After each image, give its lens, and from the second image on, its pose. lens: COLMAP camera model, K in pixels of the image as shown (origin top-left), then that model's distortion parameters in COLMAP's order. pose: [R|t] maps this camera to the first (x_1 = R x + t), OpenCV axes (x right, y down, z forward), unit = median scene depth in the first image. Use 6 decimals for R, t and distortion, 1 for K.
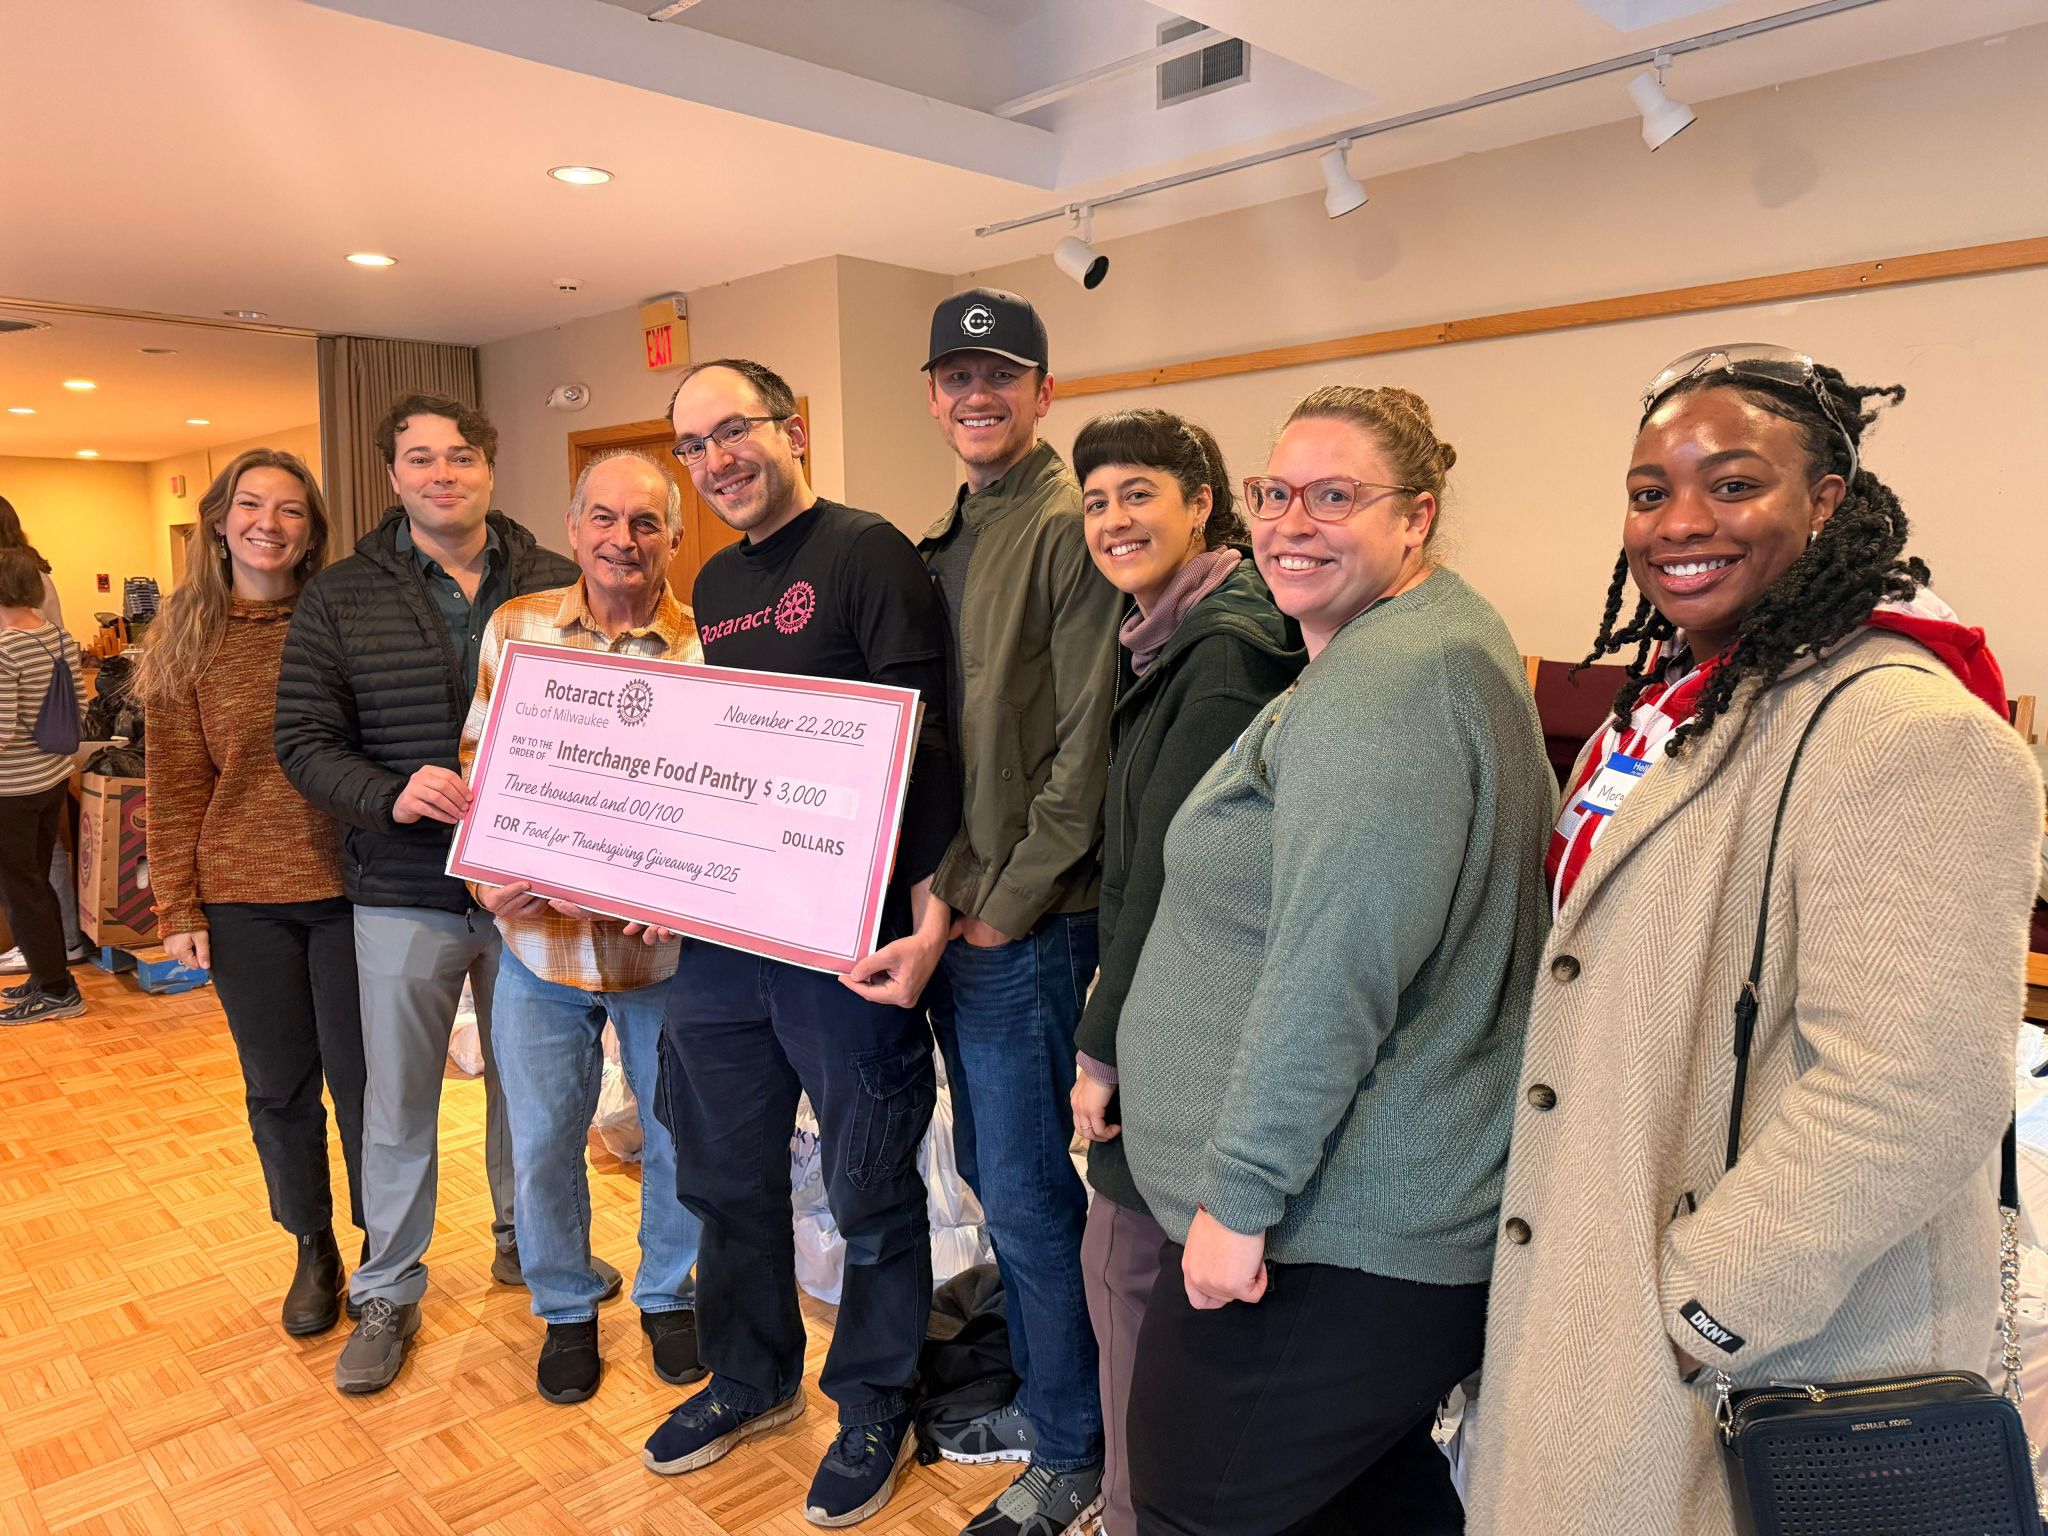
lens RADIAL K [[1448.0, 0, 1021.8], [0, 1448.0, 765.2], [0, 0, 1]] dist [-0.000625, 0.000304]
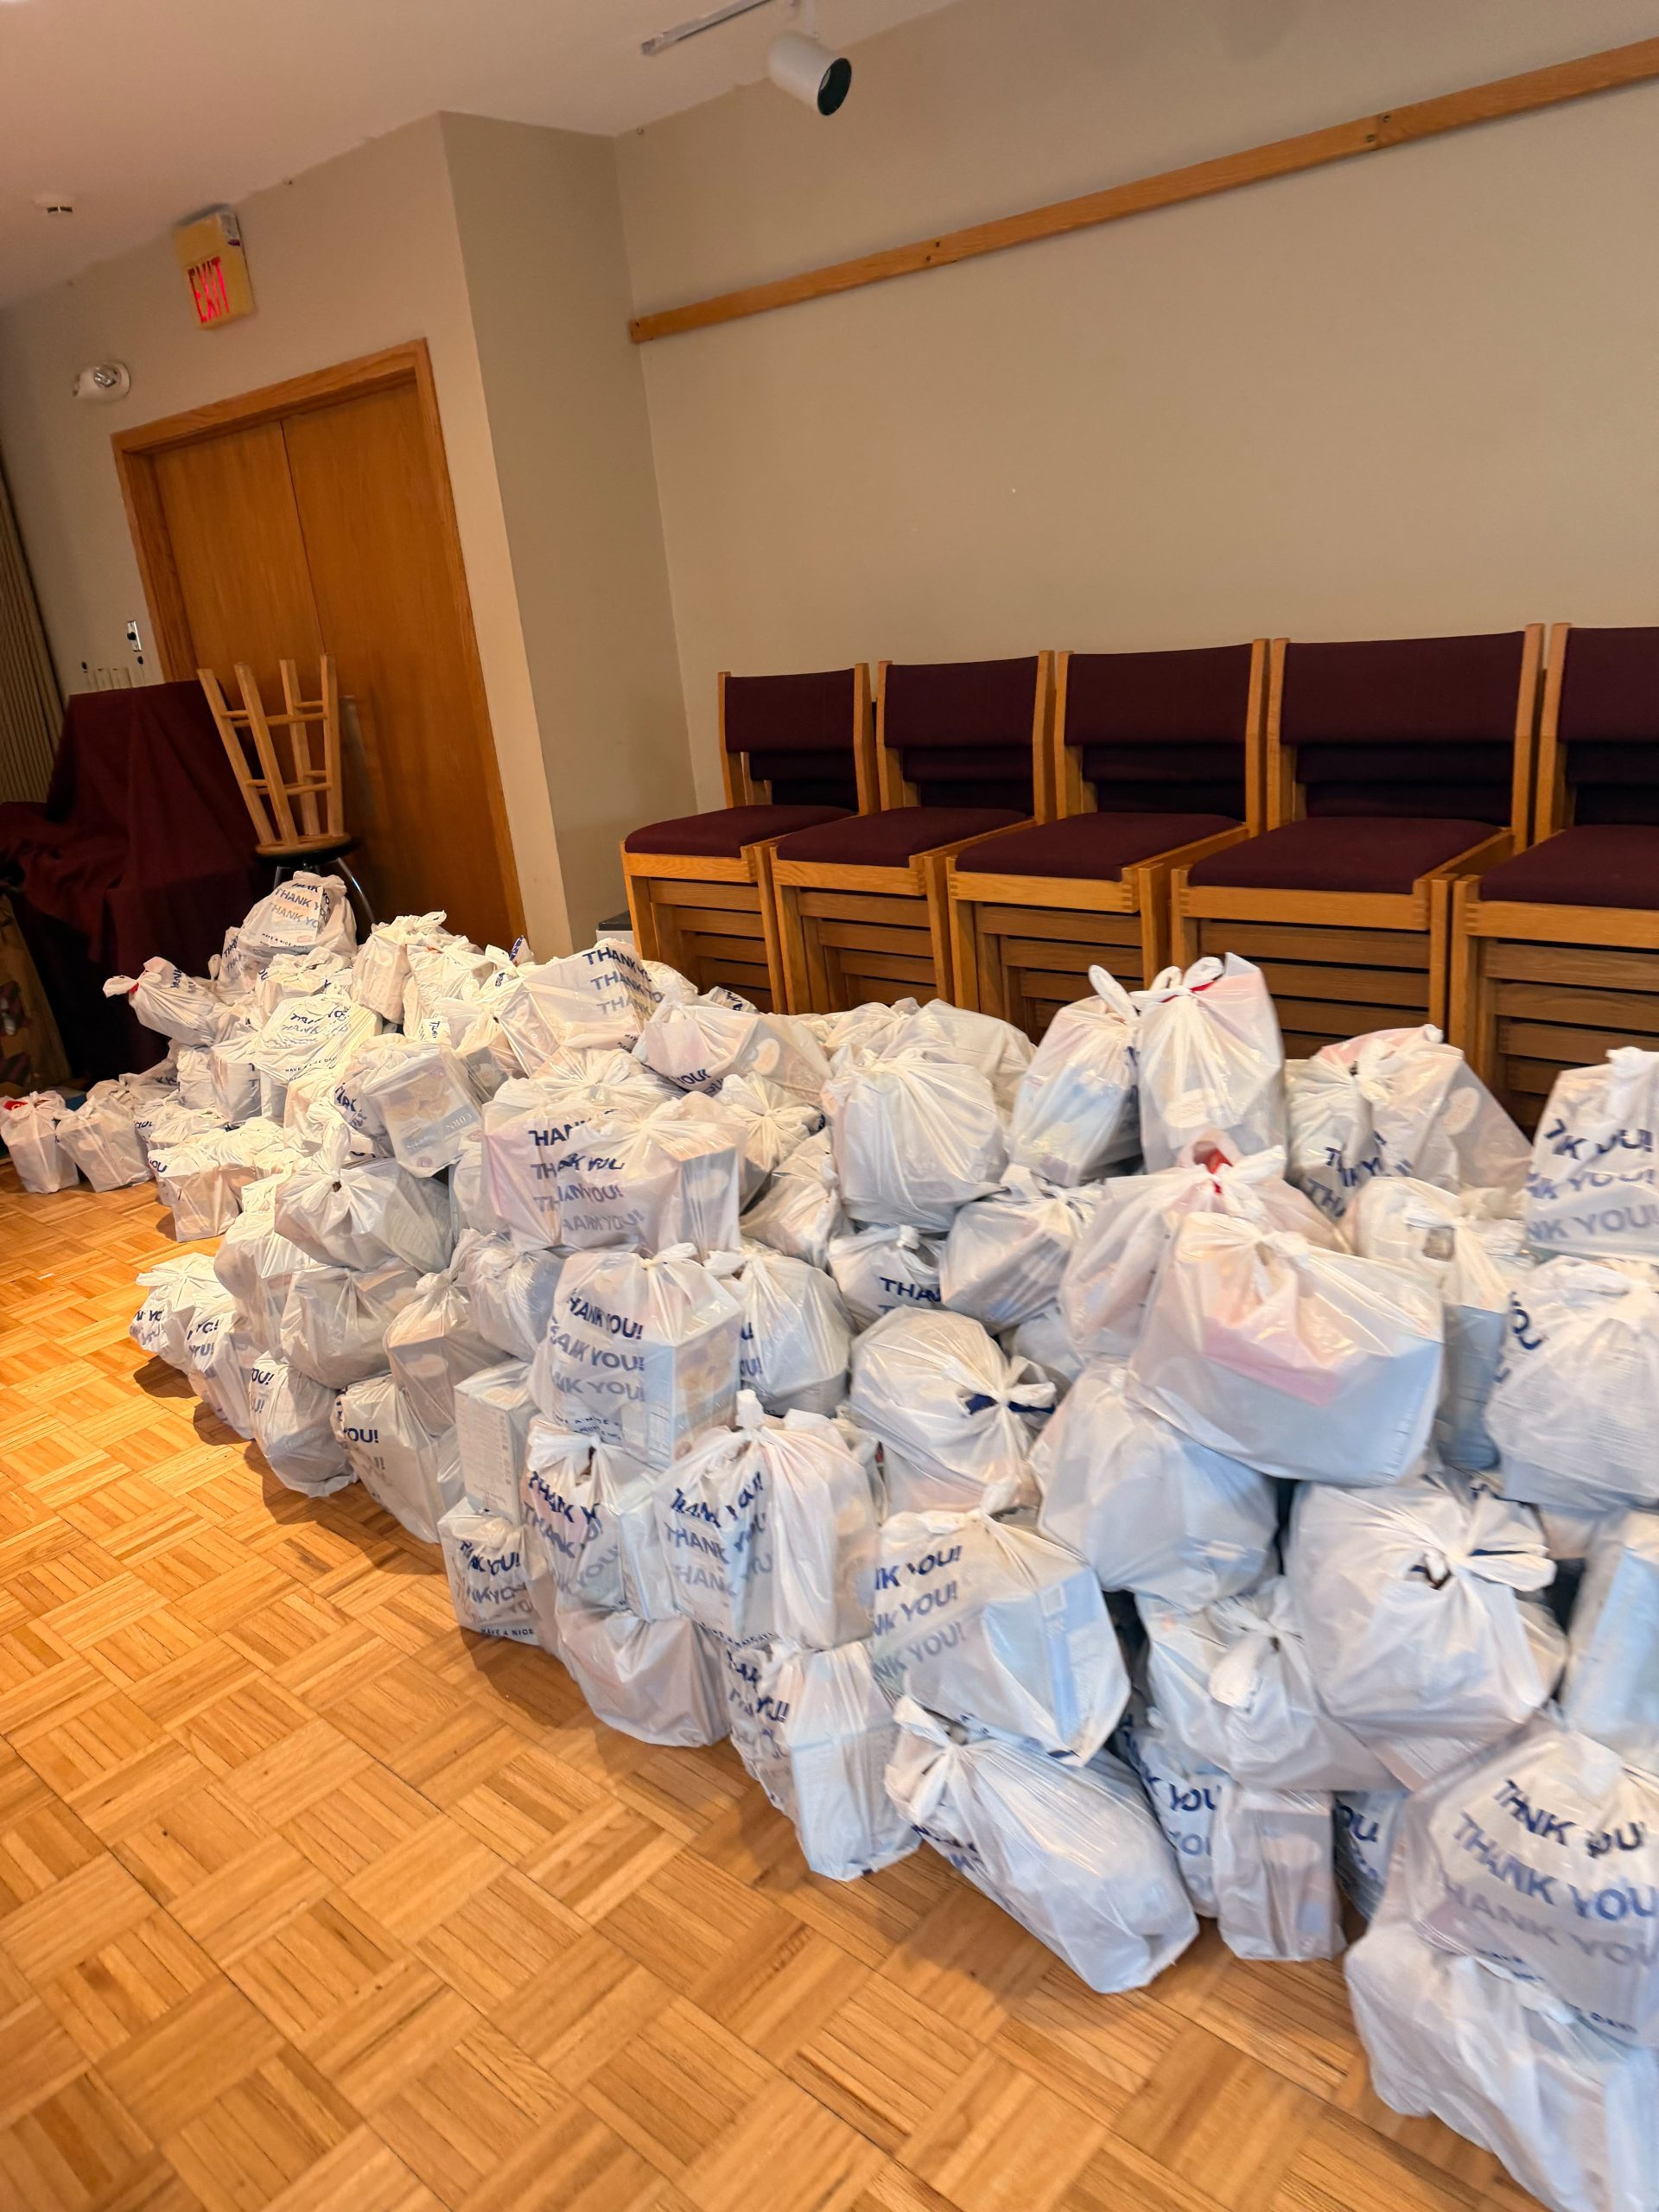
lens RADIAL K [[1564.0, 0, 833.2], [0, 1564.0, 1104.3], [0, 0, 1]] dist [-0.000625, 0.000304]
pose [[0.993580, -0.106269, 0.038802, -0.026260], [0.096942, 0.976557, 0.192196, -0.024676], [-0.058317, -0.187201, 0.980589, 0.215749]]
